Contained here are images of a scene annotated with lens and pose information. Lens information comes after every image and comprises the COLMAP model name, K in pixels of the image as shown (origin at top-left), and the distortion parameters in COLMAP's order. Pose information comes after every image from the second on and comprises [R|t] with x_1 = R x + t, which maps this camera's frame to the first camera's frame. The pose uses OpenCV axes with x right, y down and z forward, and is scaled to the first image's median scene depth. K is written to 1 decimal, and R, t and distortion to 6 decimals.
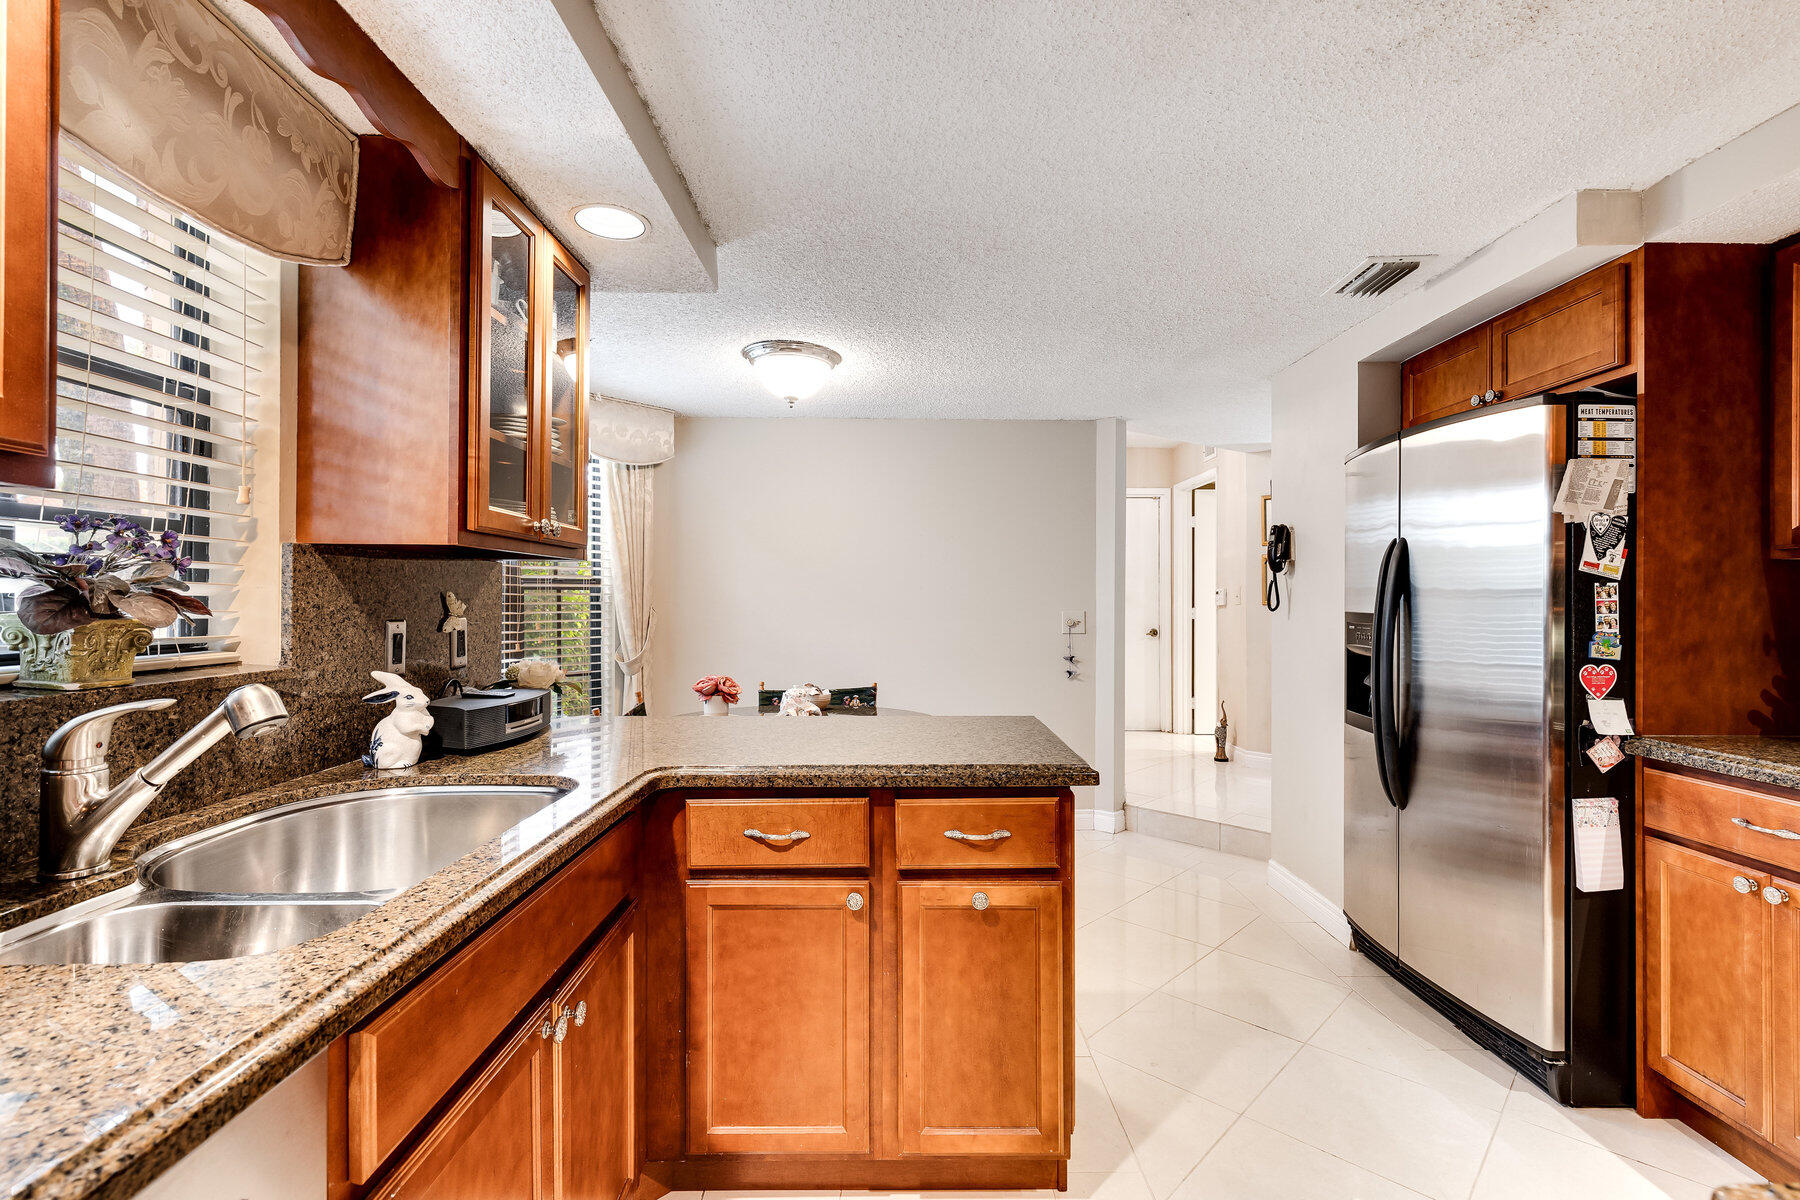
lens RADIAL K [[812.0, 0, 902.6], [0, 812.0, 608.6], [0, 0, 1]] dist [0.007891, -0.001968]
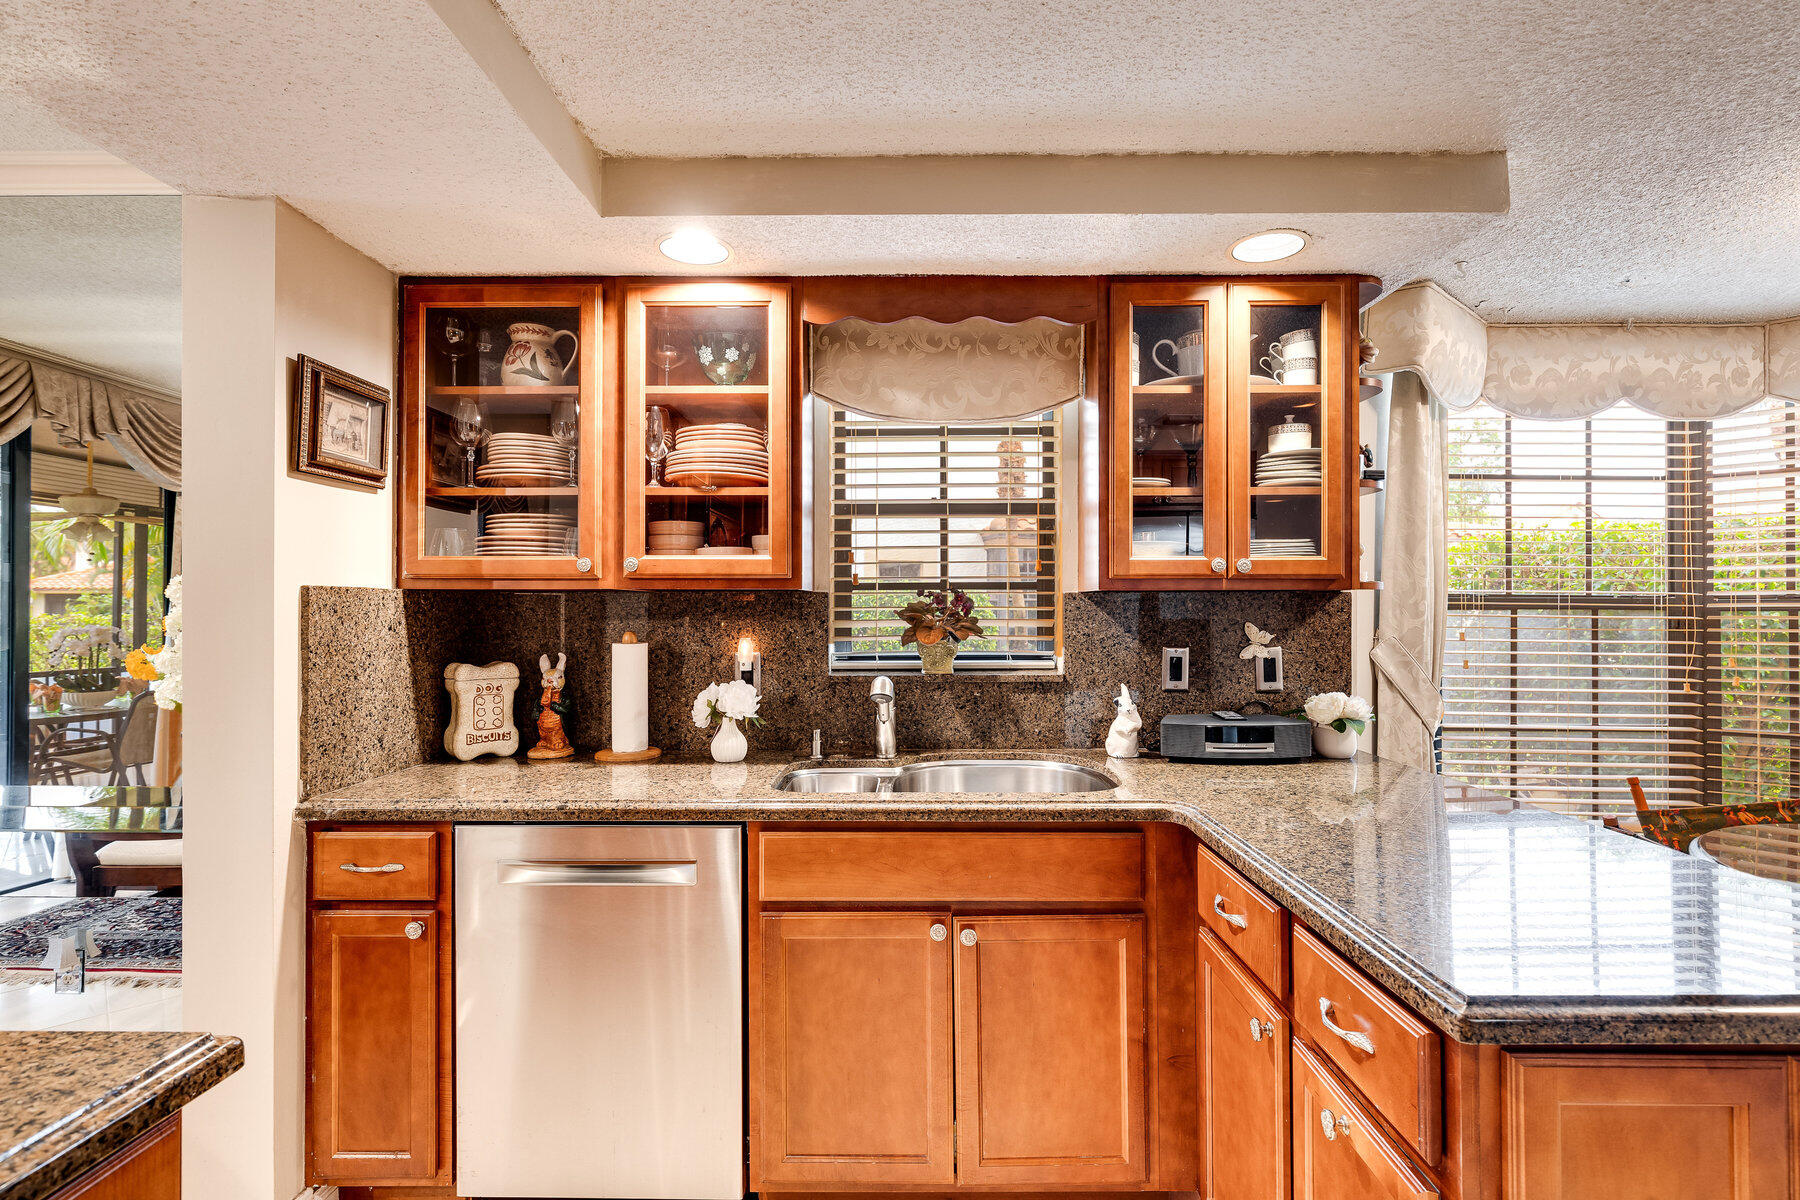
lens RADIAL K [[846.4, 0, 900.0], [0, 846.4, 600.0], [0, 0, 1]] dist [-0.000998, -0.000726]
pose [[-0.025561, -0.016895, -0.999530, 0.689204], [-0.008159, 0.999827, -0.016692, -0.031309], [0.999640, 0.007729, -0.025695, 0.613719]]
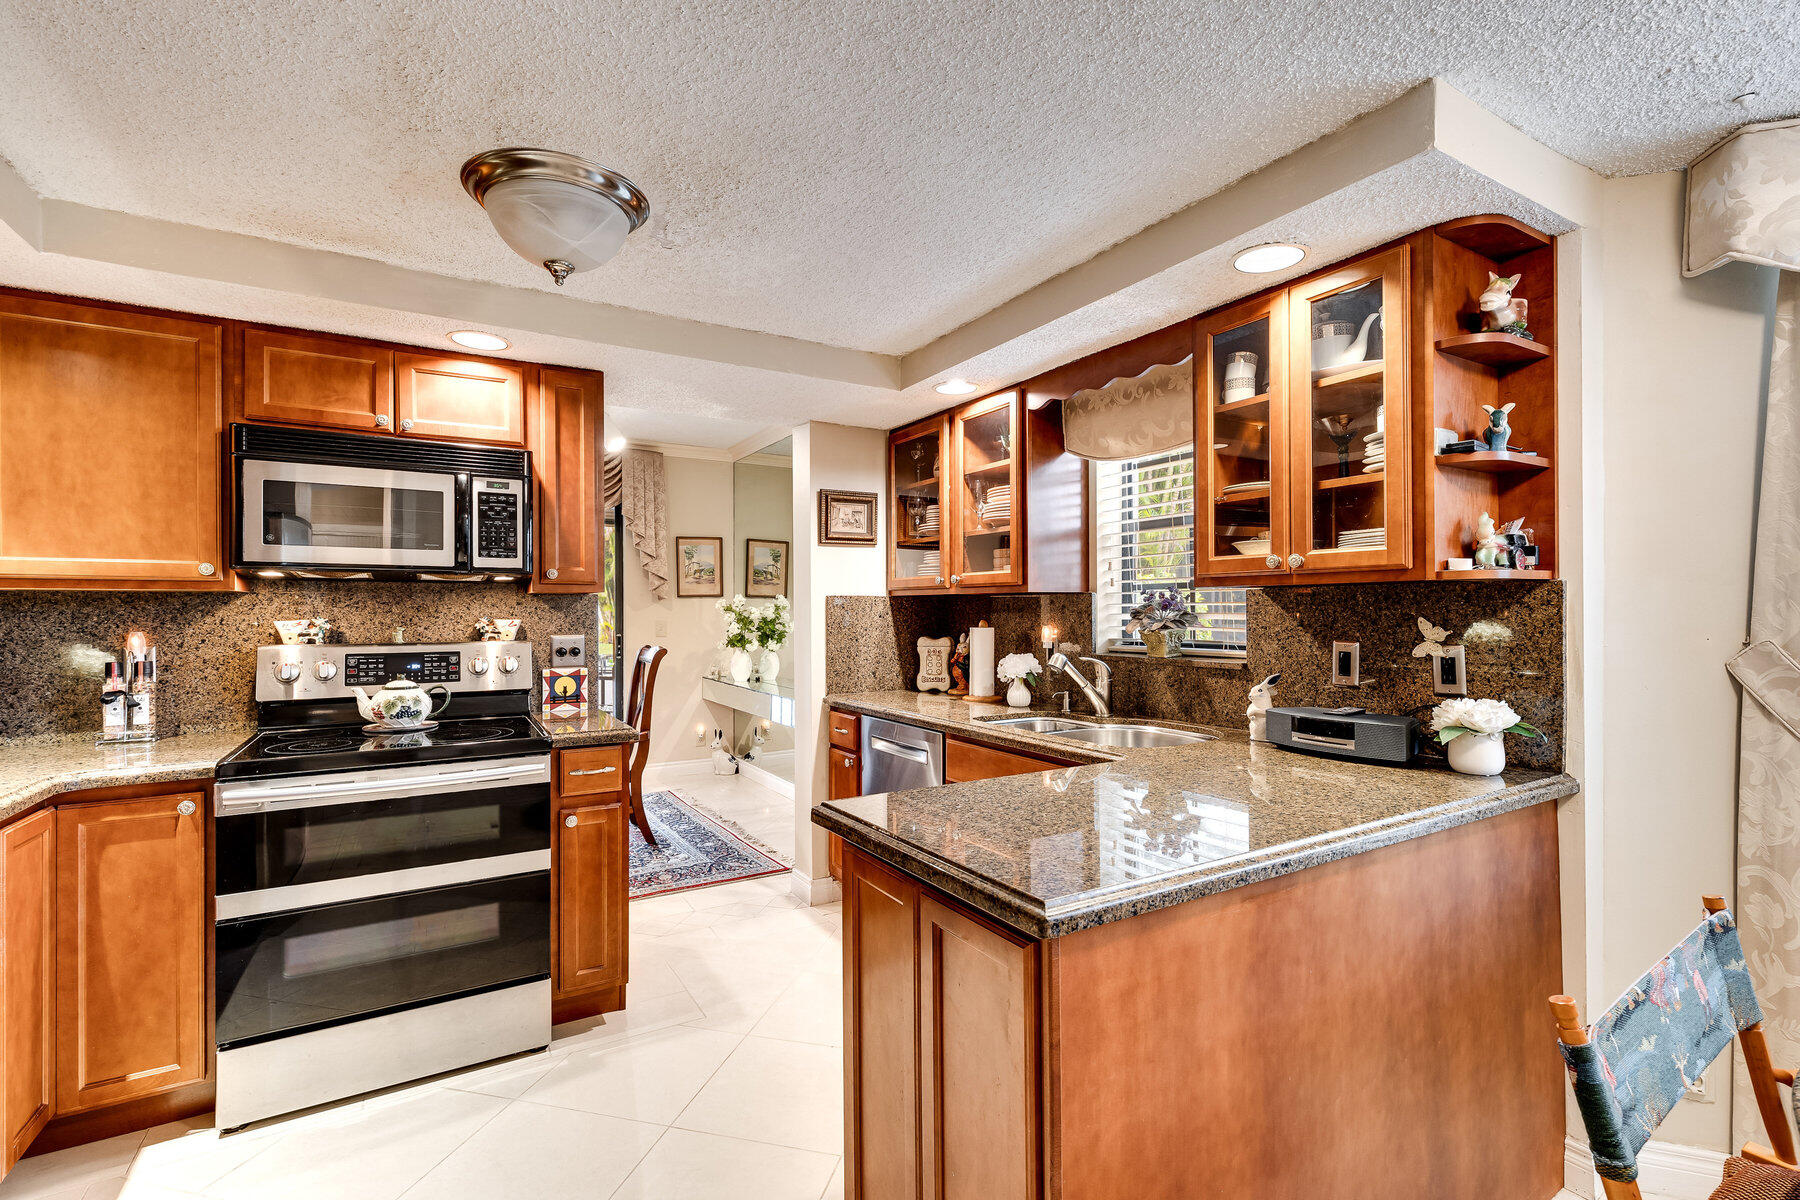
lens RADIAL K [[803.1, 0, 905.2], [0, 803.1, 609.7], [0, 0, 1]] dist [0.004617, -0.000838]
pose [[-0.861500, -0.002197, -0.507752, 0.574281], [-0.005690, 0.999970, 0.005326, -0.035748], [0.507725, 0.007478, -0.861487, 1.717931]]
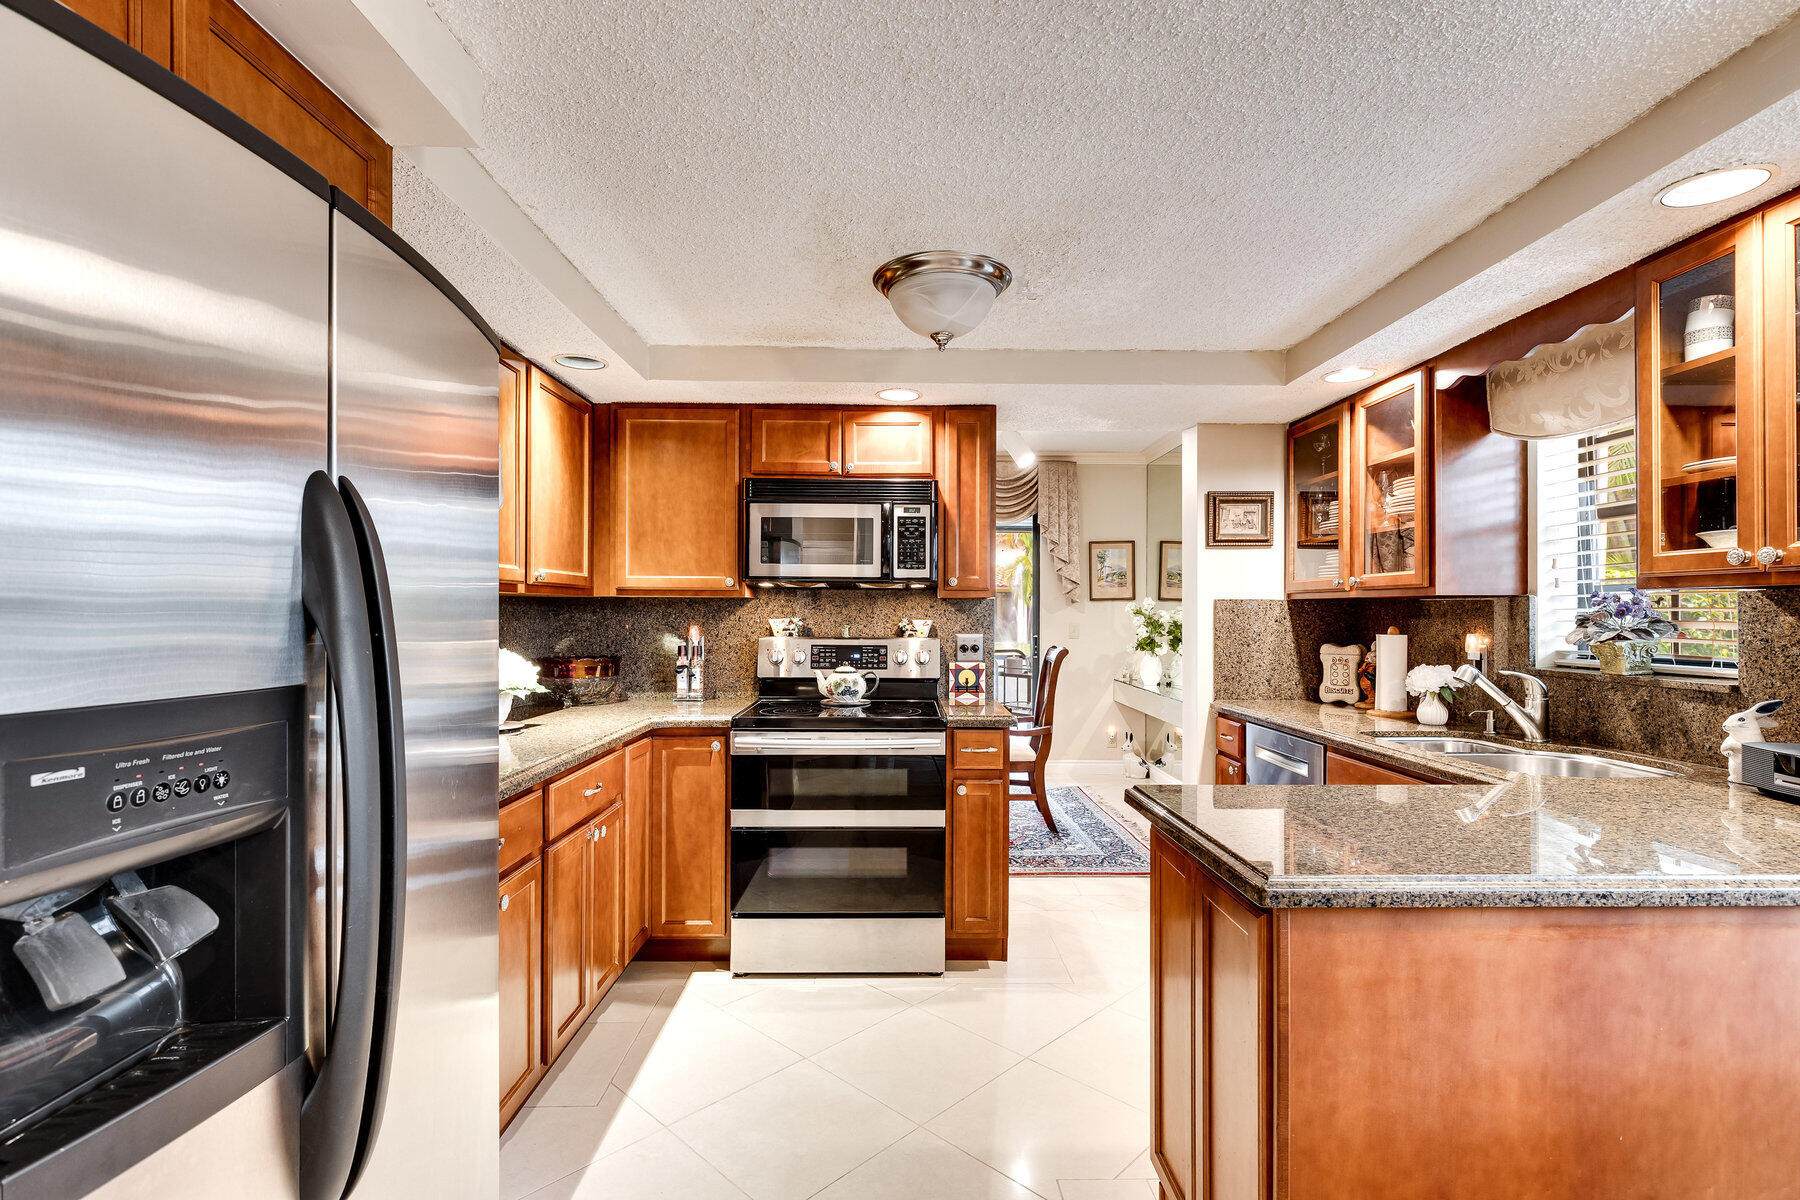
lens RADIAL K [[835.2, 0, 909.6], [0, 835.2, 610.2], [0, 0, 1]] dist [-0.001959, -0.000232]
pose [[-0.999925, -0.008484, -0.008785, 0.493382], [-0.008538, 0.999945, 0.006112, -0.038329], [0.008733, 0.006187, -0.999943, 1.934655]]
